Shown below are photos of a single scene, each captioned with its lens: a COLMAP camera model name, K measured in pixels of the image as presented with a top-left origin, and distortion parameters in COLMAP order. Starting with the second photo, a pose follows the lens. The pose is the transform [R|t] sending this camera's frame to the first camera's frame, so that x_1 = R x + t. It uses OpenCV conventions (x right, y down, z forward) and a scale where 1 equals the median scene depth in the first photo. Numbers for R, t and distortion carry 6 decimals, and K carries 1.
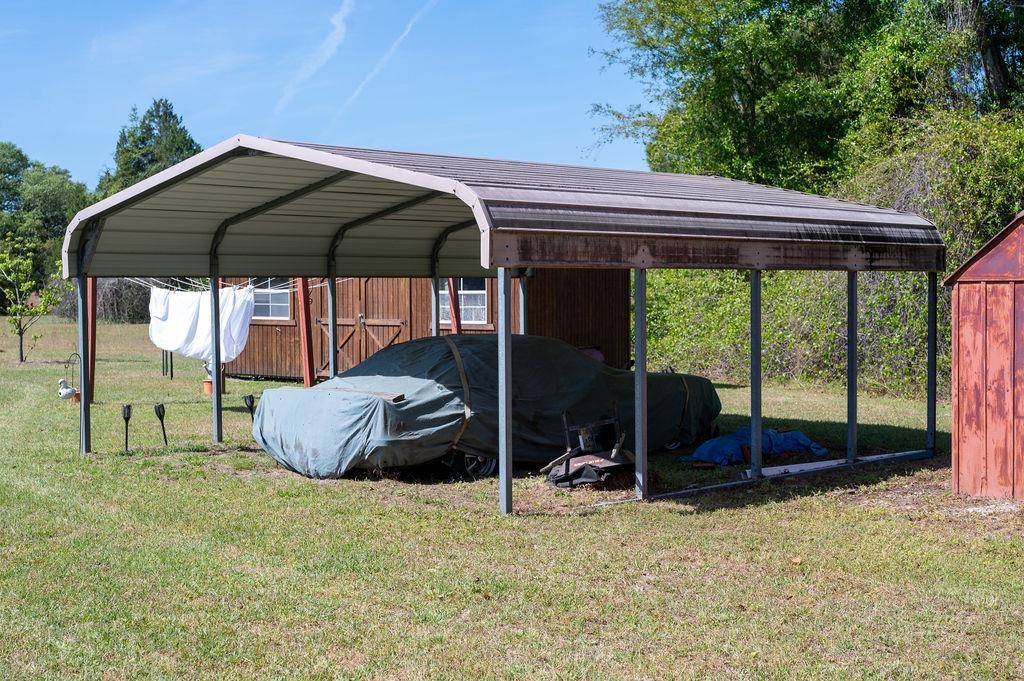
lens RADIAL K [[1480.9, 0, 512.0], [0, 1480.9, 340.5], [0, 0, 1]] dist [0.007365, -0.019081]
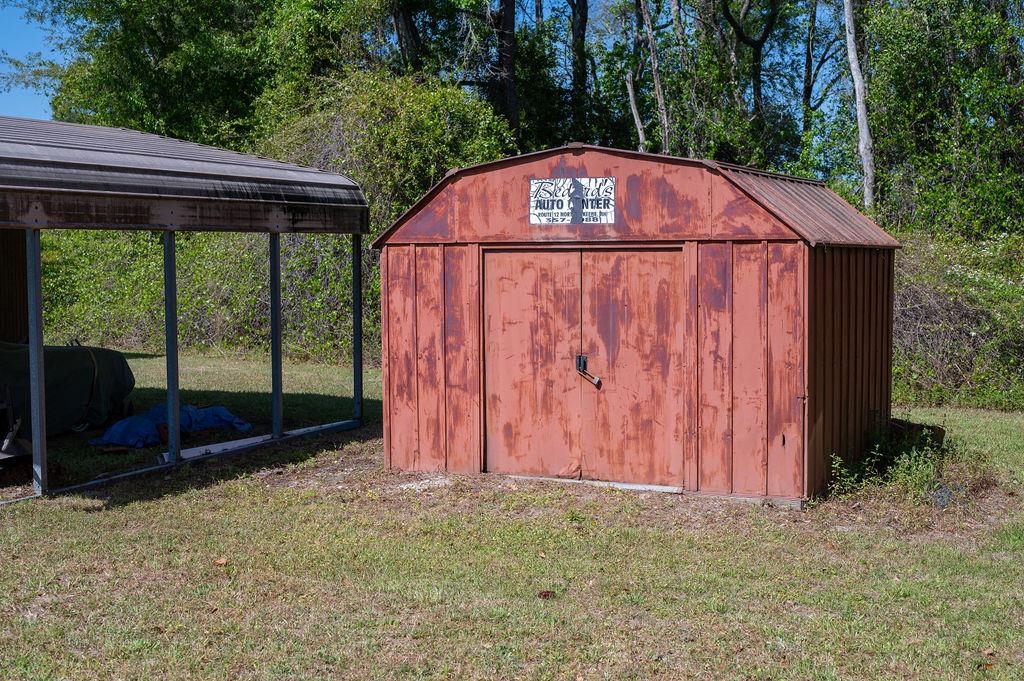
lens RADIAL K [[1478.8, 0, 512.0], [0, 1478.8, 340.5], [0, 0, 1]] dist [-0.000134, 0.016455]
pose [[0.925721, -0.024383, 0.377421, 0.016067], [0.014903, 0.999496, 0.028017, -0.003174], [-0.377914, -0.020311, 0.925618, 0.084726]]
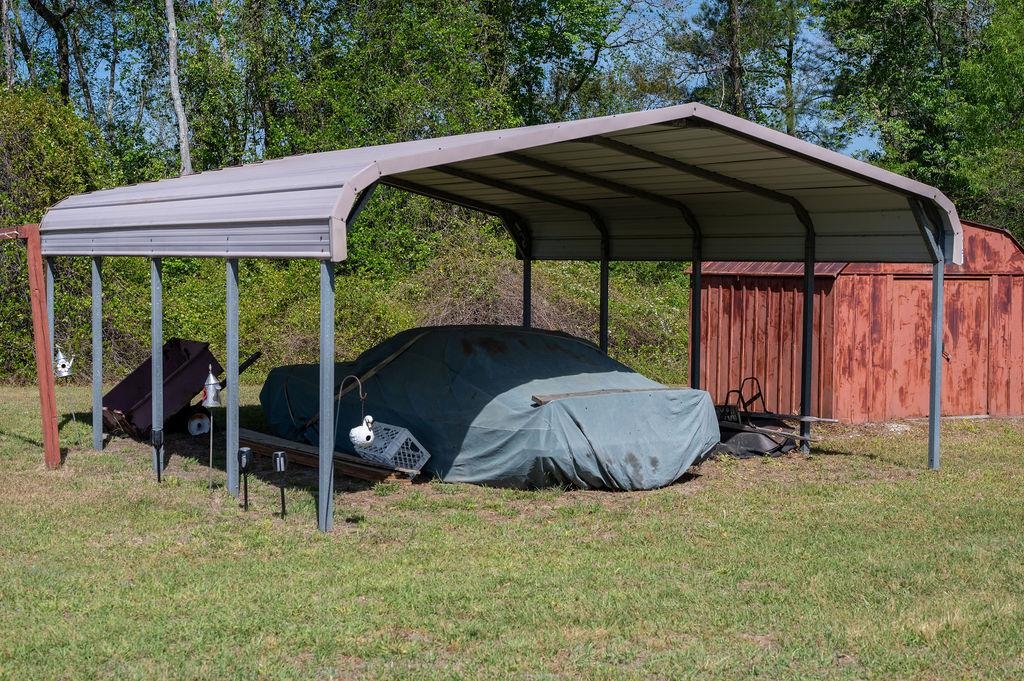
lens RADIAL K [[1478.8, 0, 512.0], [0, 1478.8, 340.5], [0, 0, 1]] dist [-0.000134, 0.016455]
pose [[0.230775, -0.043422, 0.972038, -0.976732], [0.022372, 0.998976, 0.039314, -0.033032], [-0.972750, 0.012674, 0.231510, 0.835378]]
